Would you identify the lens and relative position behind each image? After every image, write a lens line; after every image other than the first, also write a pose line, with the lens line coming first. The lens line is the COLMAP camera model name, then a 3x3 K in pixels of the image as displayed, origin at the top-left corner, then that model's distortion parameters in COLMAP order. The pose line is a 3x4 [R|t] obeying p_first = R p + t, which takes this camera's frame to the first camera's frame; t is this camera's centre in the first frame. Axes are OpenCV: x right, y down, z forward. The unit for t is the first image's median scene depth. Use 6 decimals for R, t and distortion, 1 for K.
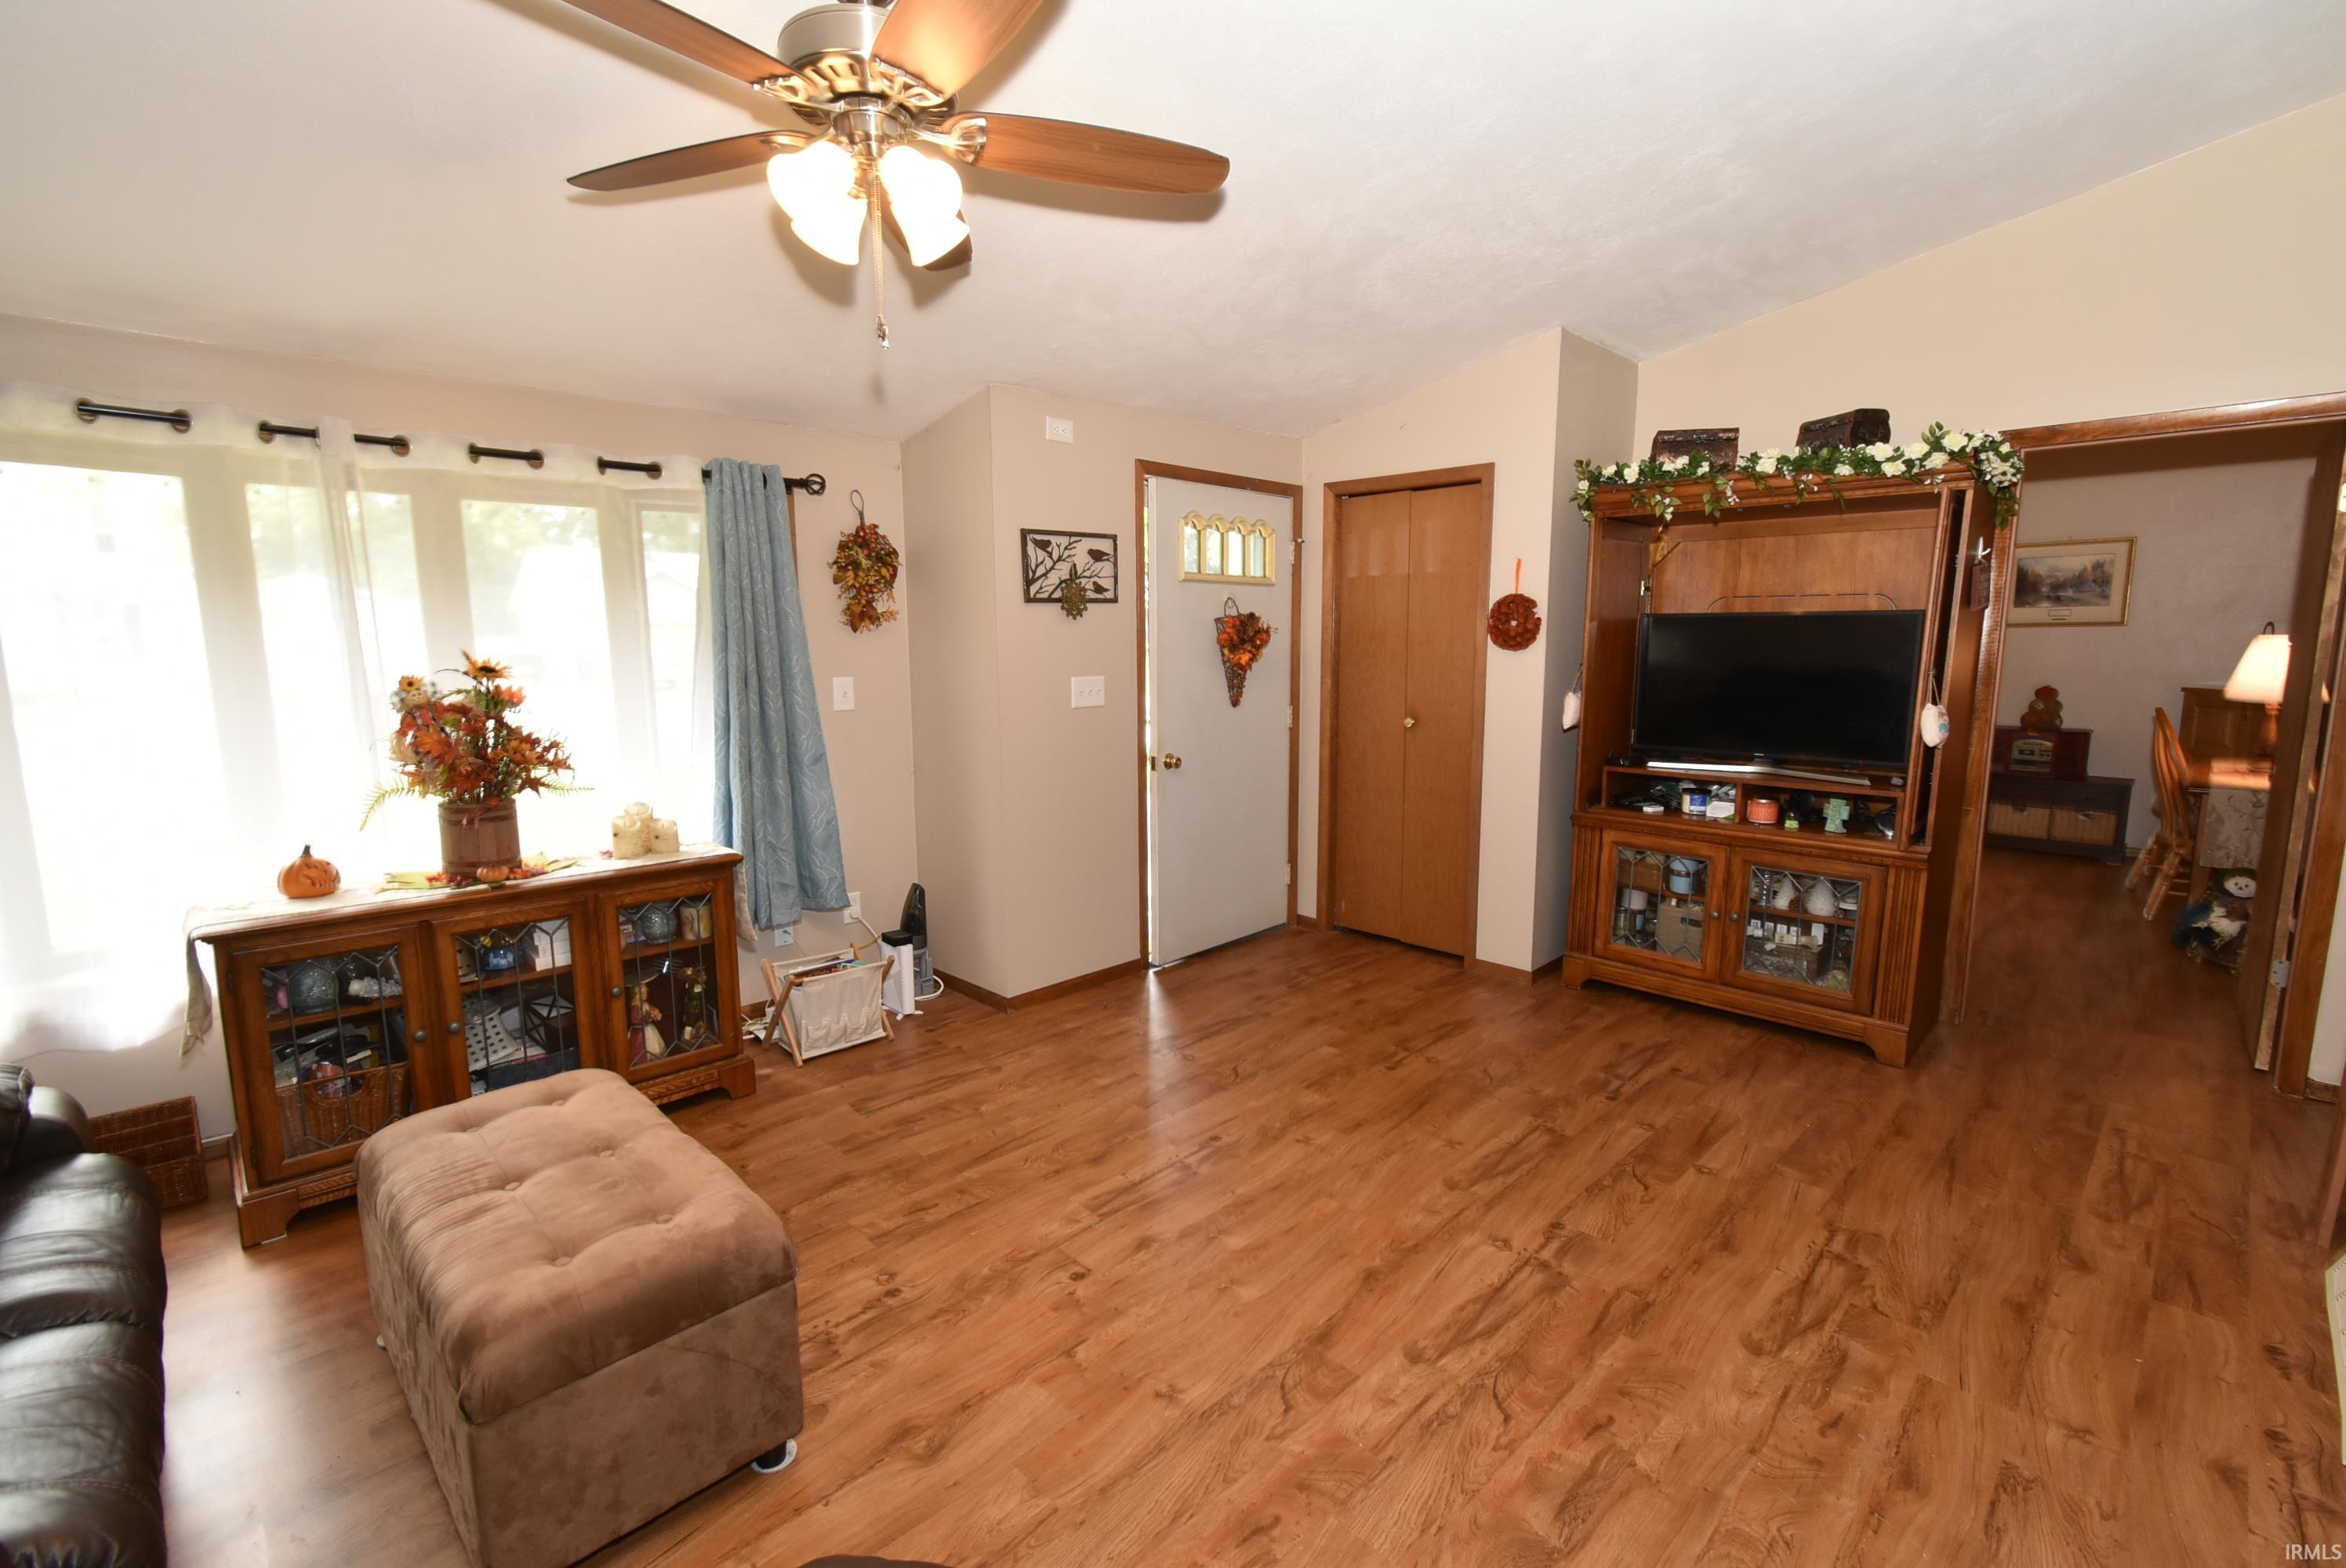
lens RADIAL K [[1033.7, 0, 1176.3], [0, 1033.7, 785.4], [0, 0, 1]] dist [-0.000601, -0.000275]
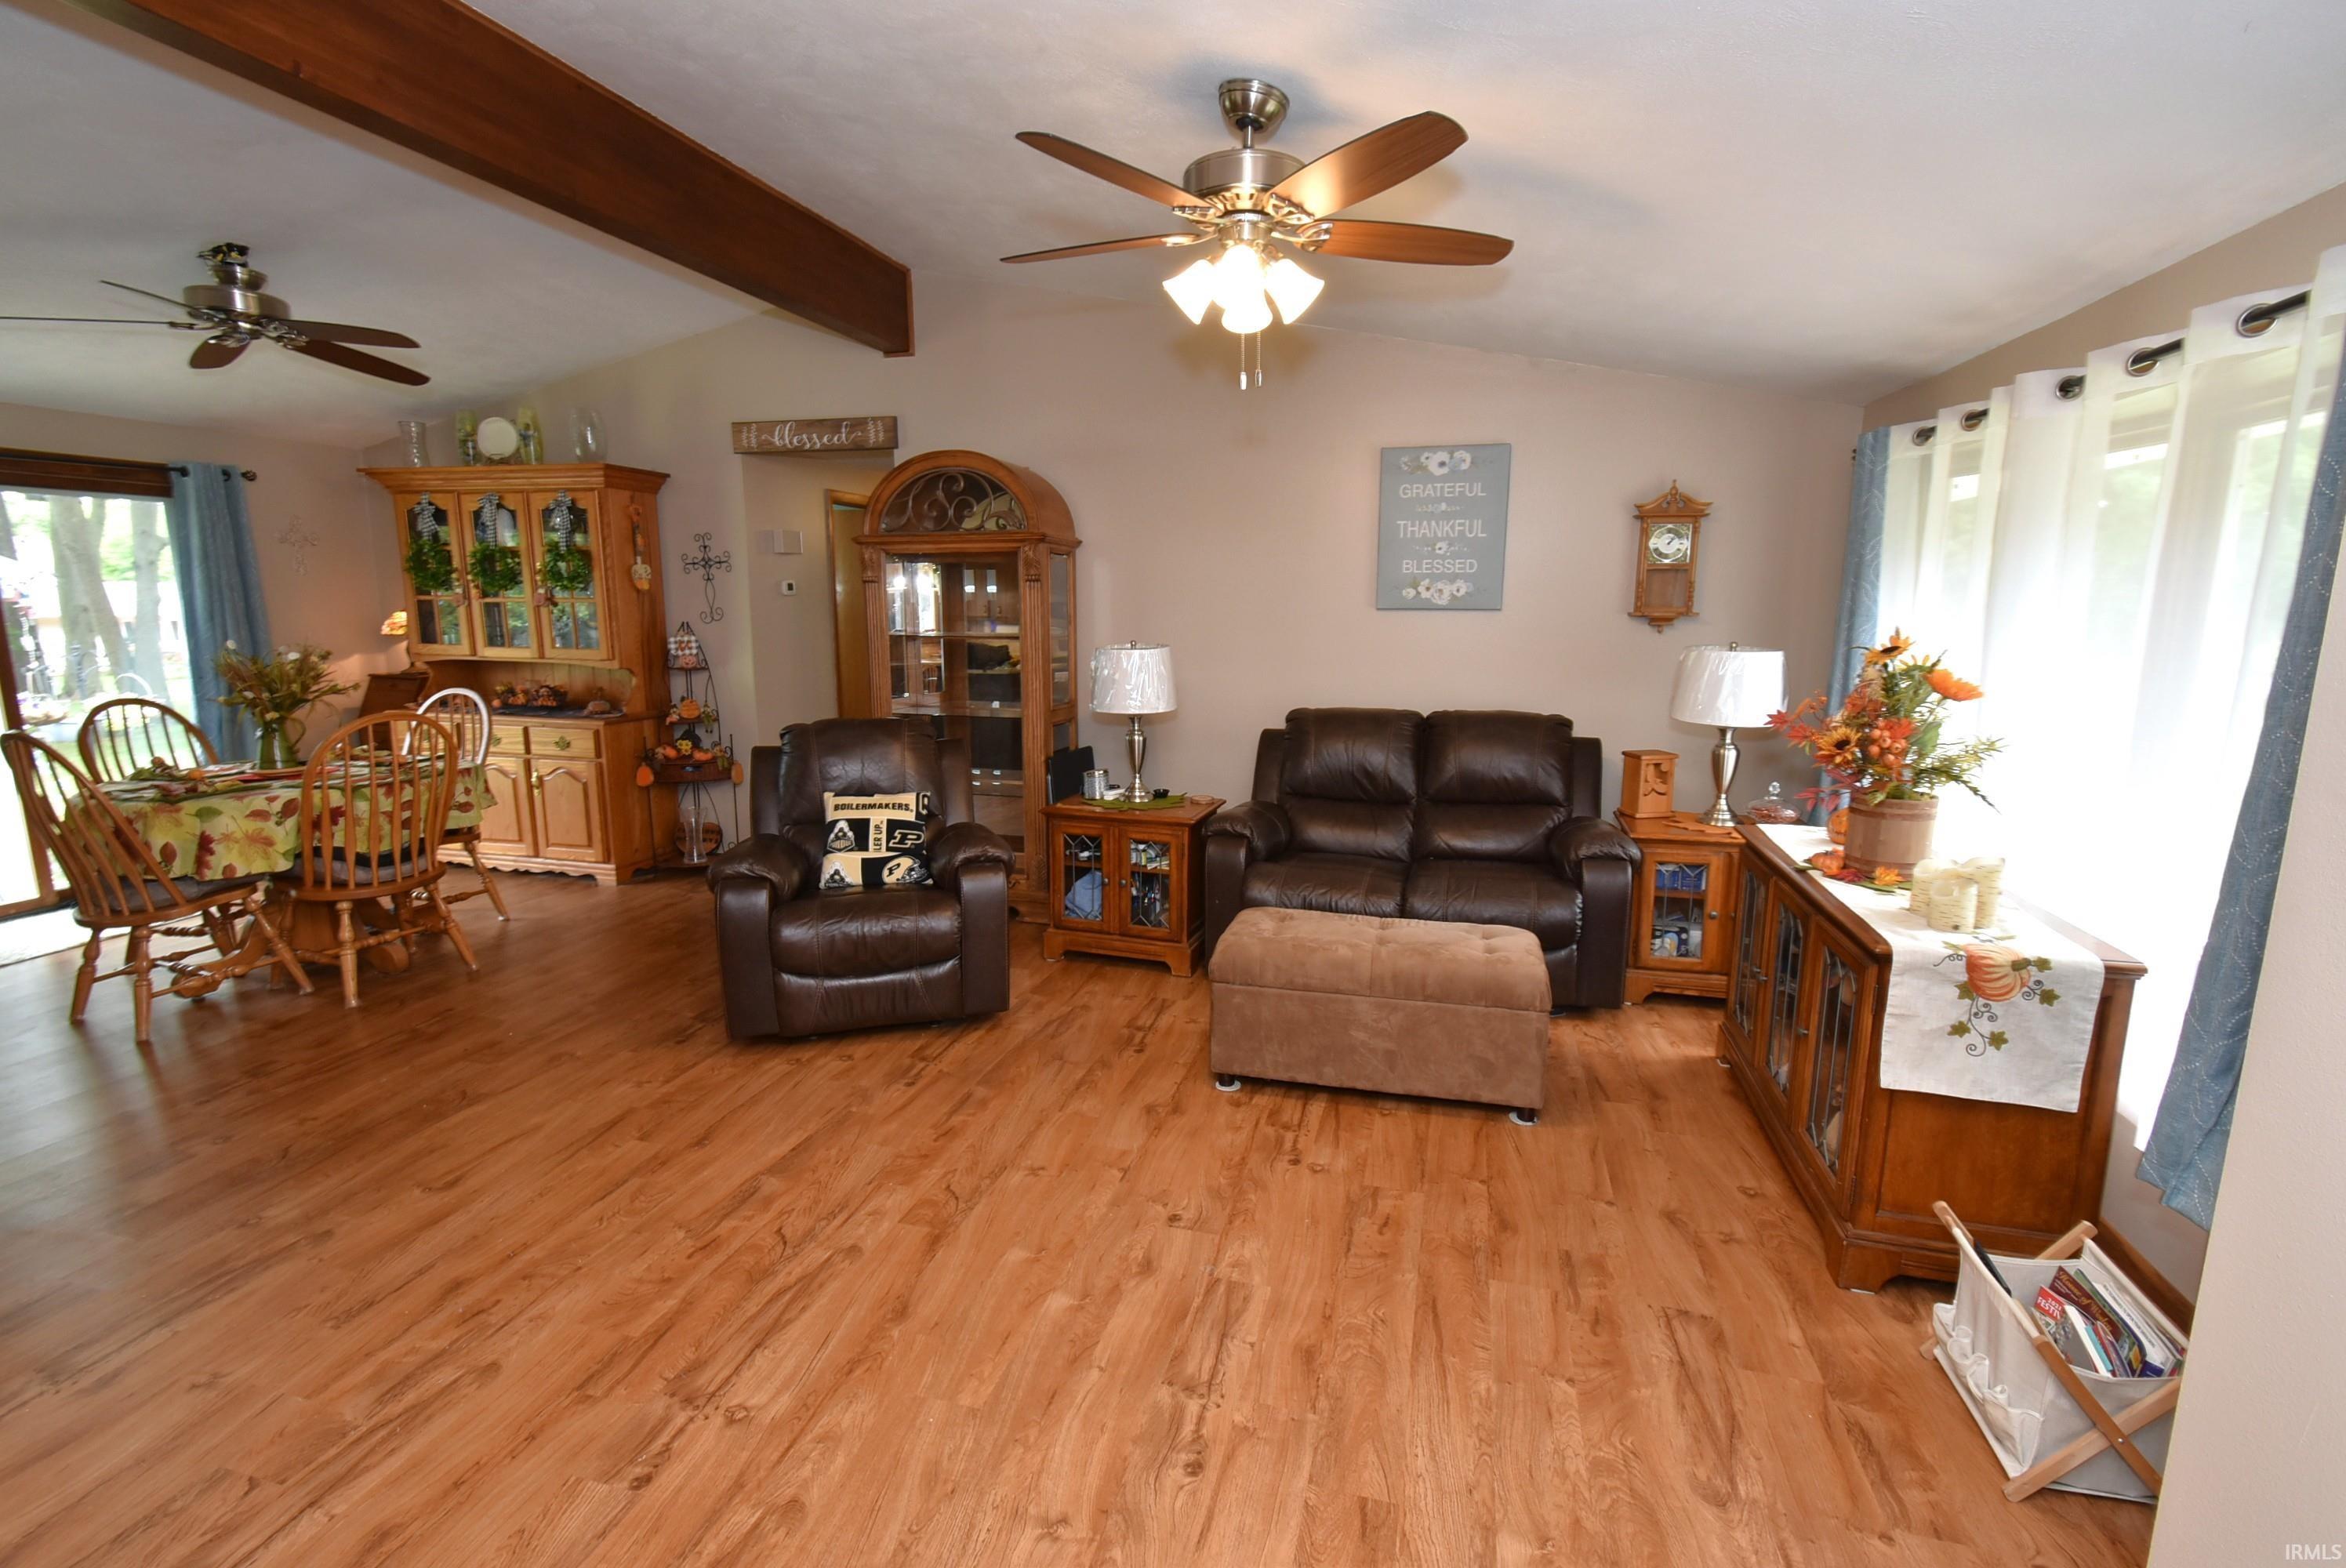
lens RADIAL K [[1040.6, 0, 1178.8], [0, 1040.6, 784.3], [0, 0, 1]] dist [0.009148, -0.005441]
pose [[-0.865797, 0.089453, -0.492335, 0.345208], [-0.067742, 0.953882, 0.292438, -0.236373], [0.495789, 0.286544, -0.819808, 1.550551]]
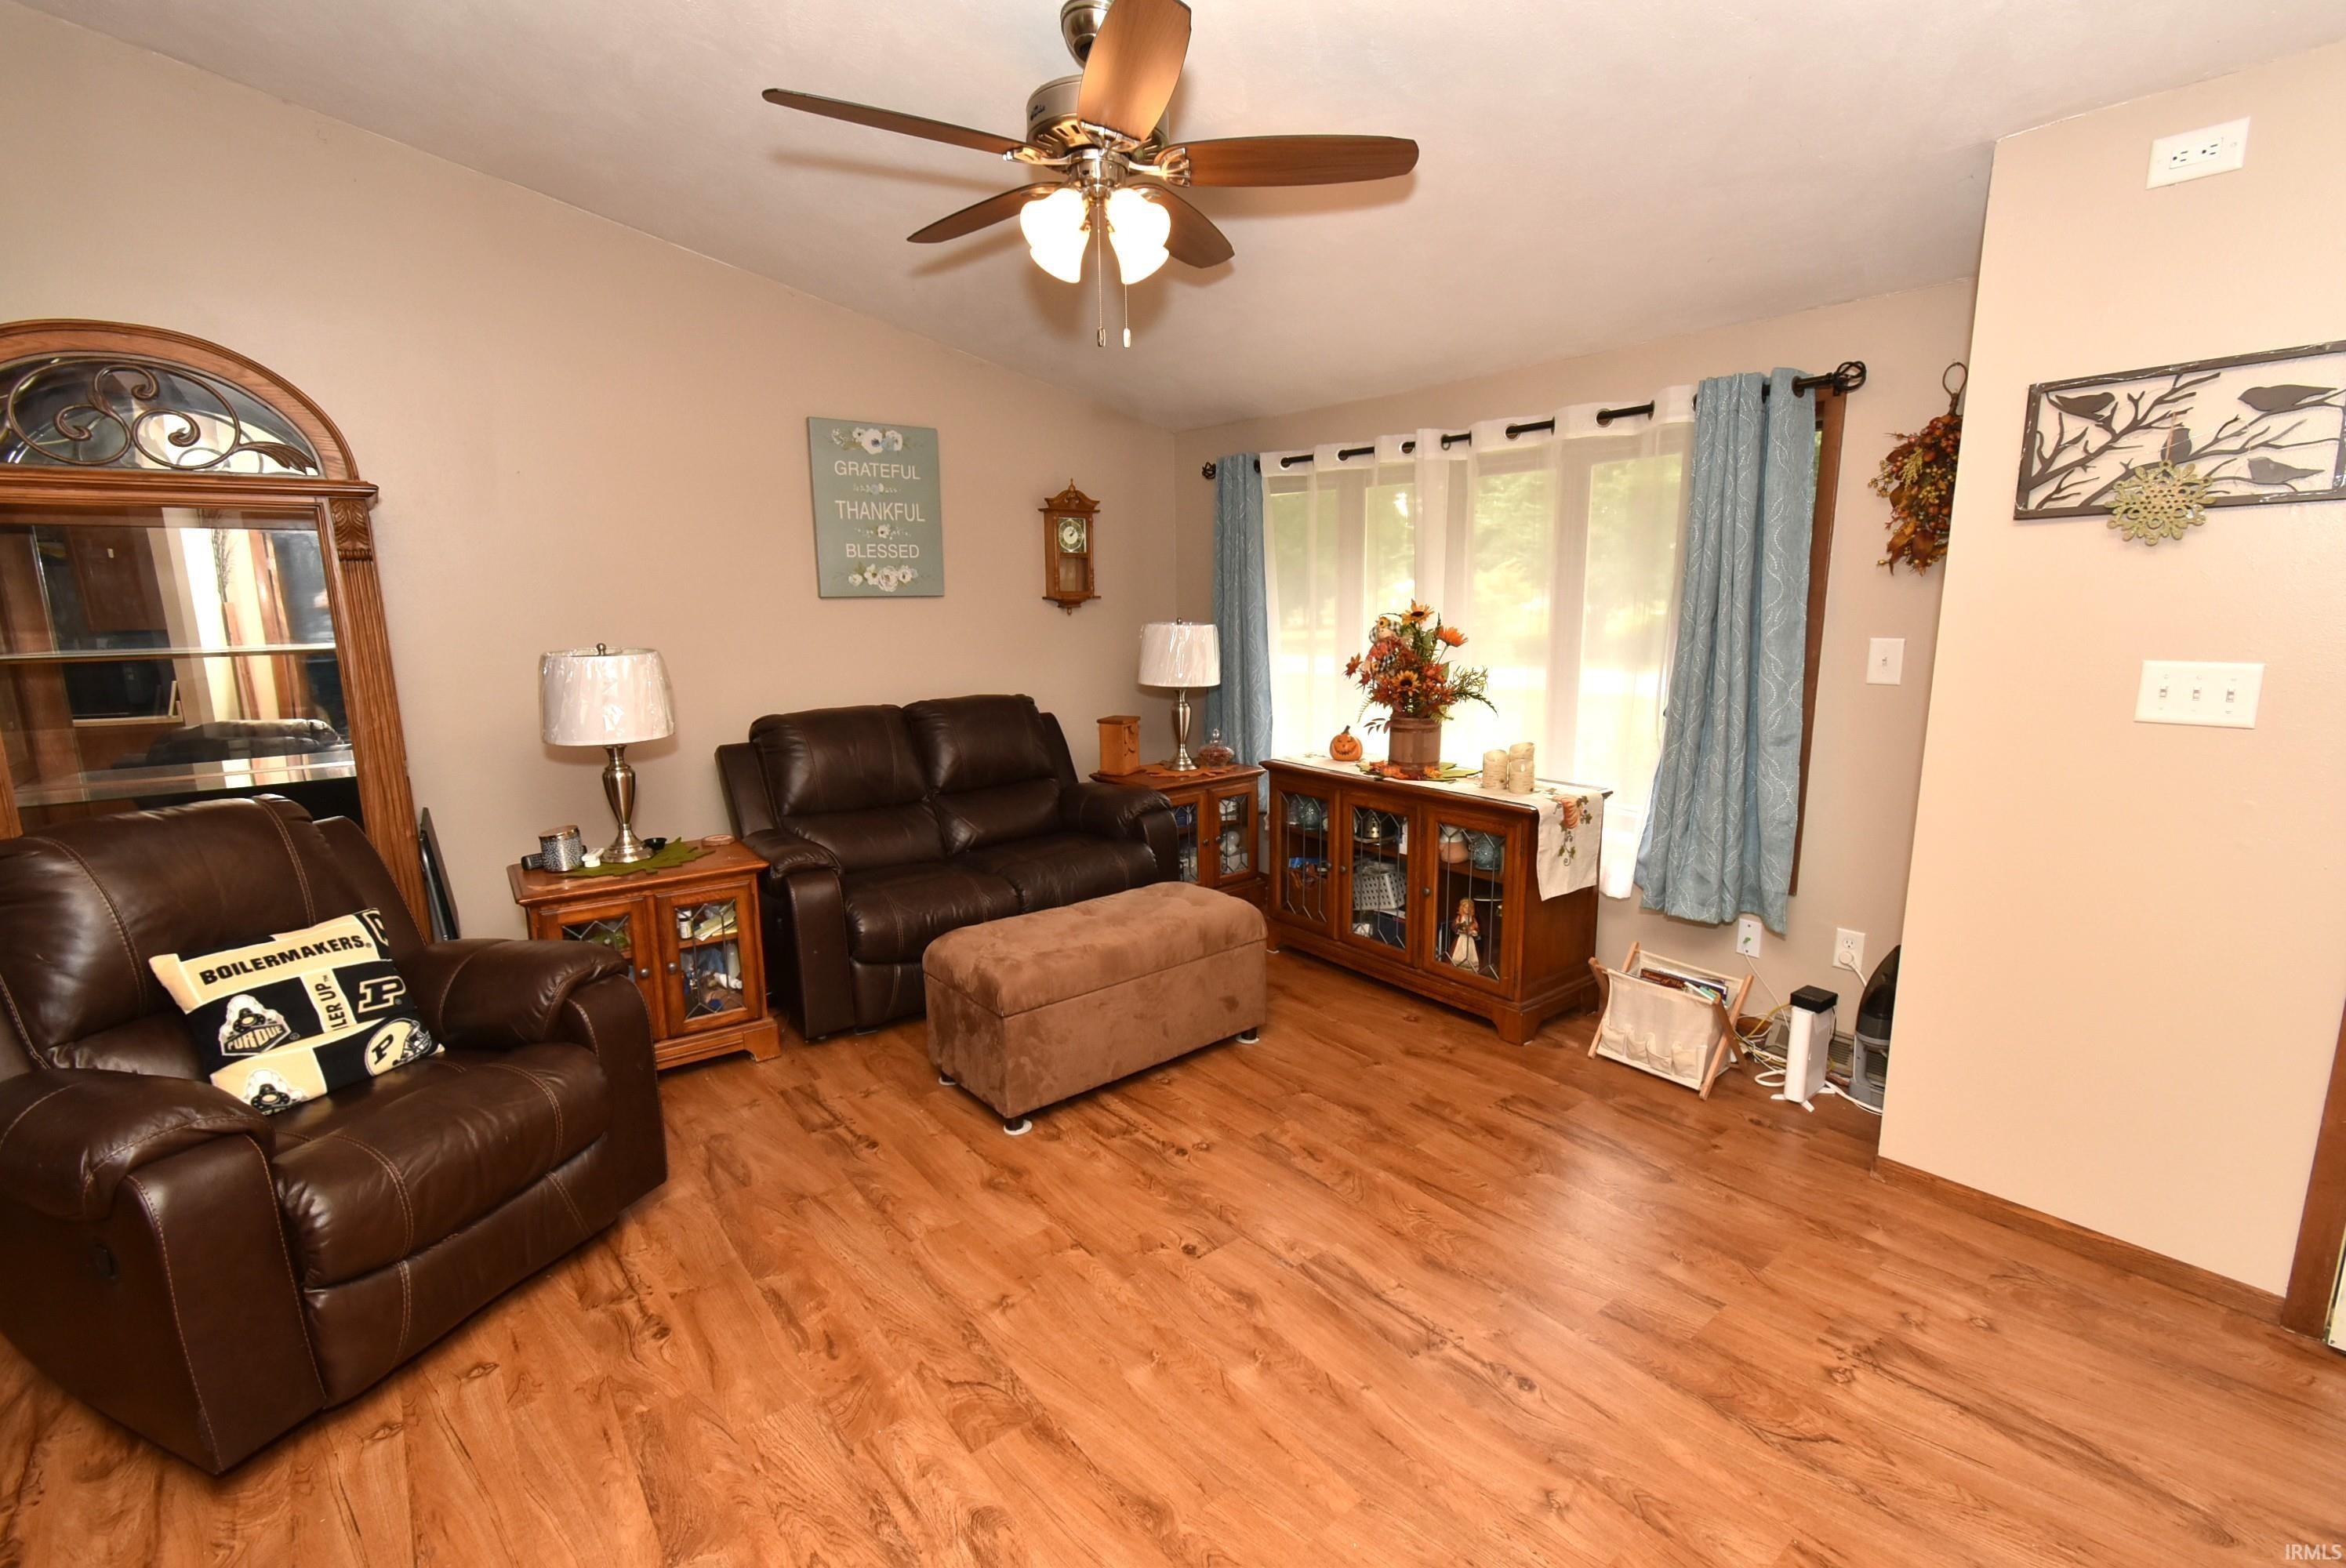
lens RADIAL K [[1033.7, 0, 1176.3], [0, 1033.7, 785.4], [0, 0, 1]] dist [-0.000601, -0.000275]
pose [[-0.106458, 0.187754, -0.976430, 0.691035], [-0.126355, 0.971495, 0.200581, -0.131993], [0.986256, 0.144730, -0.079700, 0.884366]]
